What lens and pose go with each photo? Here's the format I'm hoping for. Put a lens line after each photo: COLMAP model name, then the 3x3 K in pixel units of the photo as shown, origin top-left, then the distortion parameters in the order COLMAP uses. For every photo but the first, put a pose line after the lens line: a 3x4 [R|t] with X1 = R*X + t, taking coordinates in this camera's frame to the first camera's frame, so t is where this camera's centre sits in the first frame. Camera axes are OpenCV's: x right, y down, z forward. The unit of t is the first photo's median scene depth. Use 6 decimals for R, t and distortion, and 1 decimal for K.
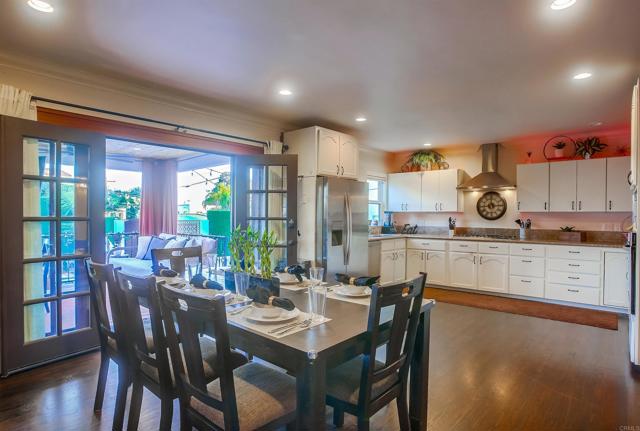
lens RADIAL K [[358.6, 0, 321.5], [0, 358.6, 220.3], [0, 0, 1]] dist [-0.043116, 0.009008]
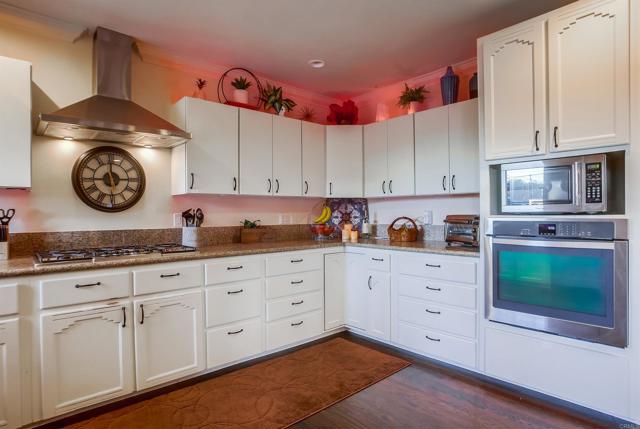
lens RADIAL K [[358.6, 0, 324.5], [0, 358.6, 213.1], [0, 0, 1]] dist [-0.043116, 0.009008]
pose [[0.122089, -0.009773, 0.992471, 0.085703], [0.021797, 0.999737, 0.007163, 0.003608], [-0.992280, 0.020758, 0.122269, 0.719033]]
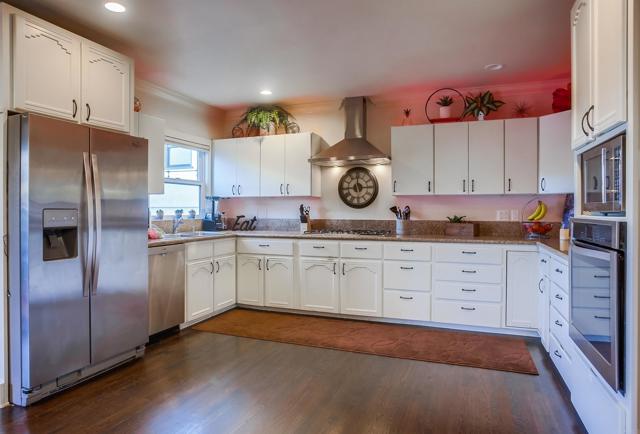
lens RADIAL K [[392.5, 0, 322.8], [0, 392.5, 213.7], [0, 0, 1]] dist [-0.078201, -0.000725]
pose [[0.941202, -0.009481, 0.337711, 0.161209], [0.009886, 0.999951, 0.000519, 0.009572], [-0.337700, 0.002850, 0.941250, 0.316056]]
